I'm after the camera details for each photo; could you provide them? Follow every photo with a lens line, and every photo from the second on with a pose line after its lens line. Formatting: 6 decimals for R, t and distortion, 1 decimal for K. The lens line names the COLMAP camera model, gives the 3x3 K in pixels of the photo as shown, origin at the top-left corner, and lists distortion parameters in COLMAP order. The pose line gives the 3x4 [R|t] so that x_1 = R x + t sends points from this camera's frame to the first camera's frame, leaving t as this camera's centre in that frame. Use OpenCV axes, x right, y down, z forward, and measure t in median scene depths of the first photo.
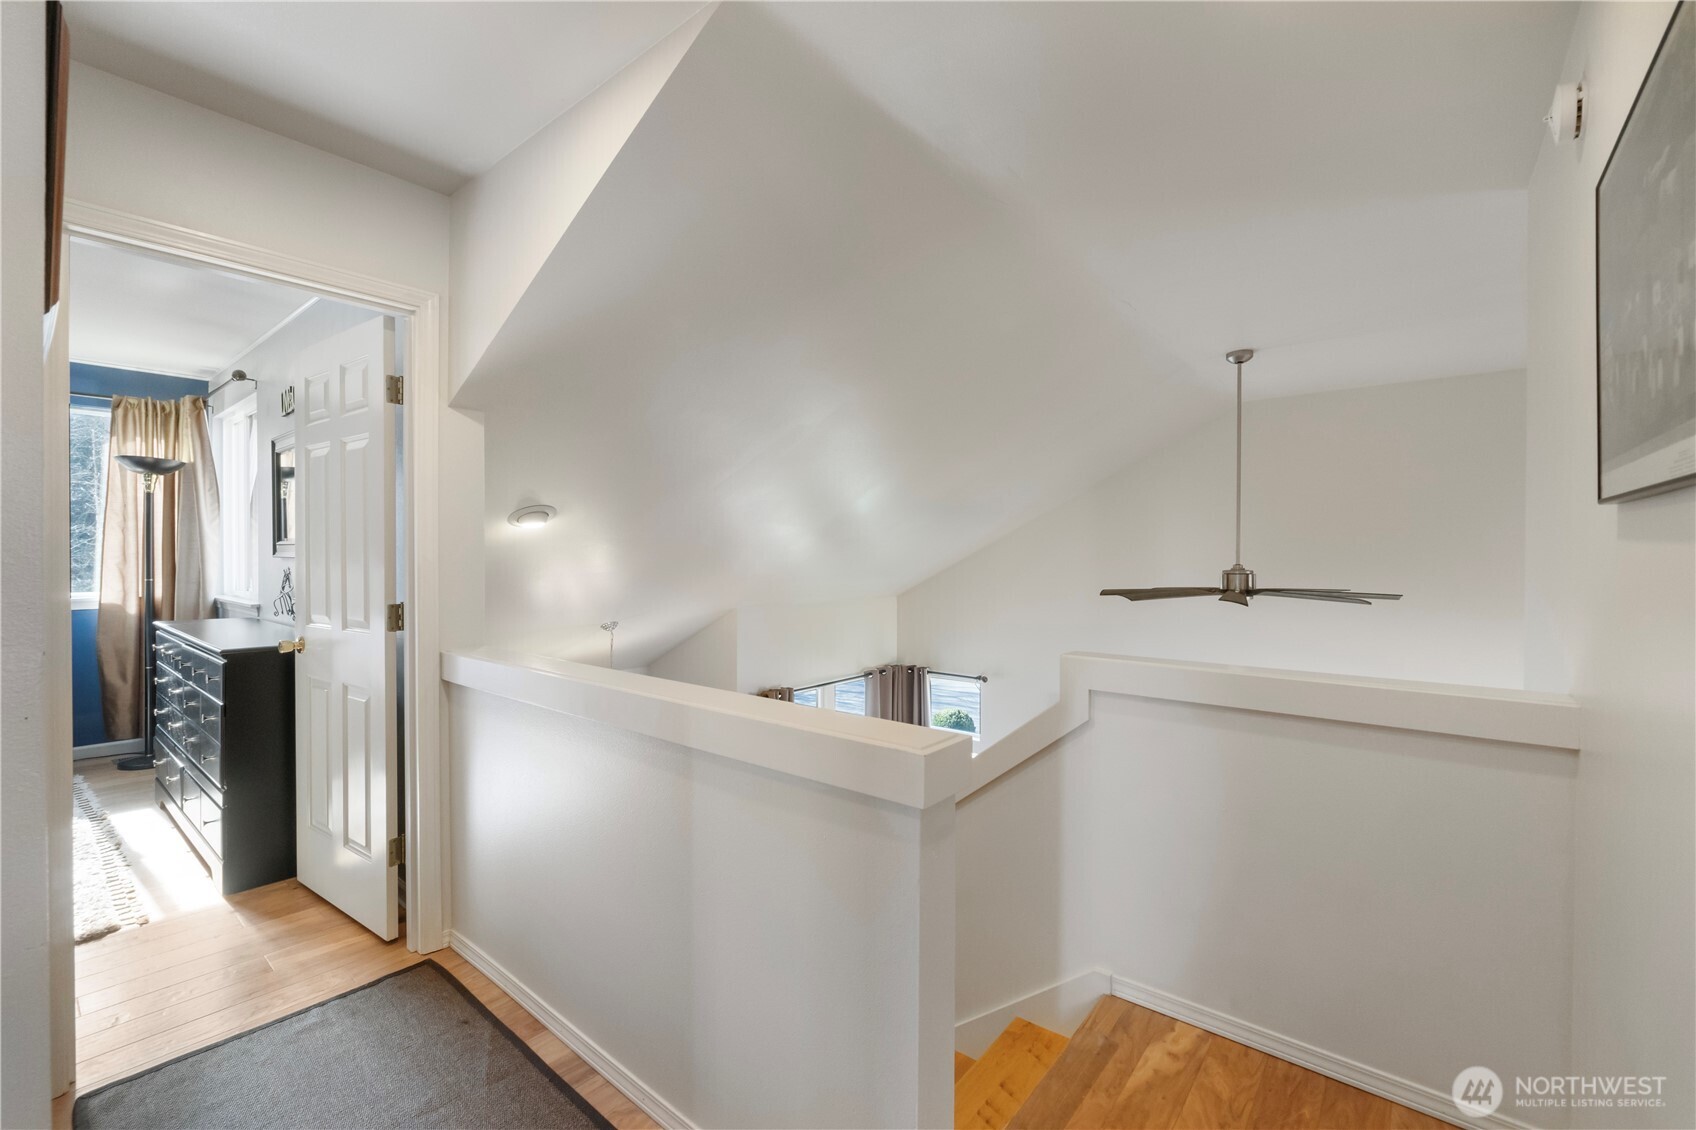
lens RADIAL K [[724.6, 0, 847.4], [0, 724.6, 562.7], [0, 0, 1]] dist [-0.006914, -0.000227]
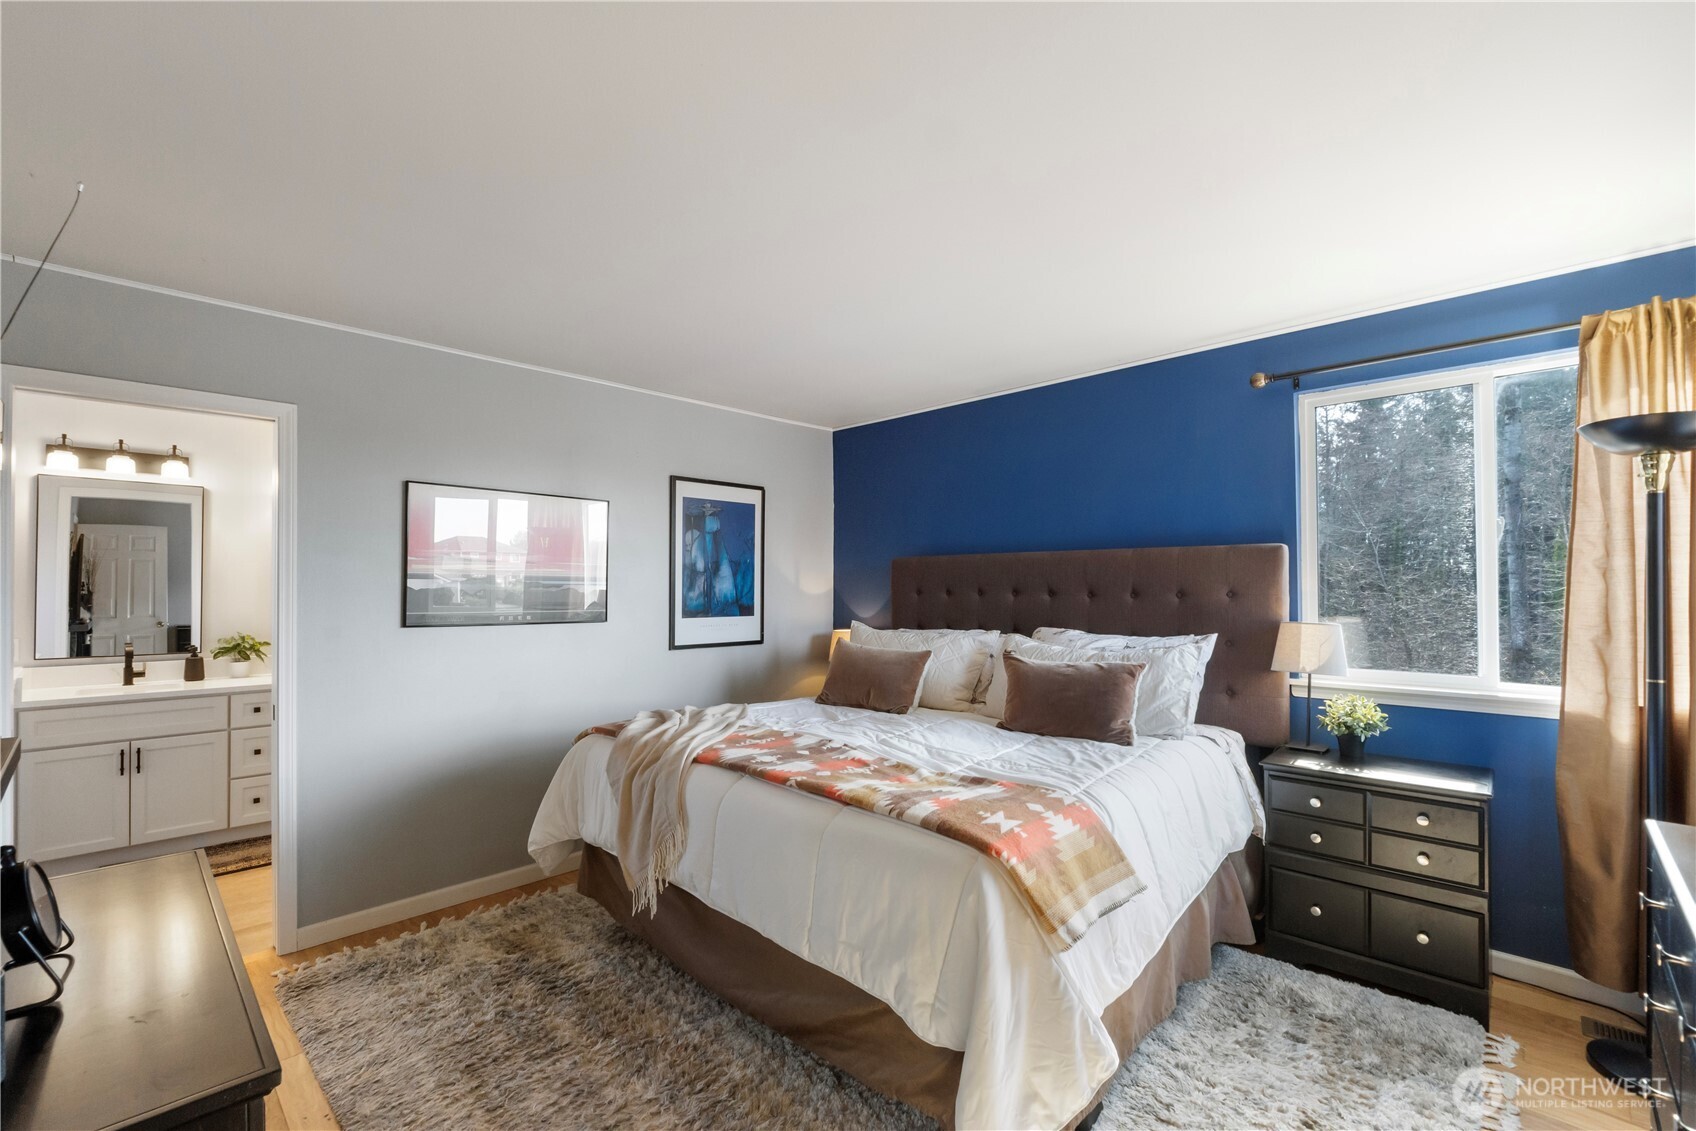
lens RADIAL K [[707.2, 0, 848.0], [0, 707.2, 565.5], [0, 0, 1]] dist [-0.000823, -0.003004]
pose [[-0.081237, -0.018786, -0.996518, -0.467323], [-0.009621, 0.999791, -0.018064, -0.036800], [0.996648, 0.008120, -0.081401, 0.507551]]
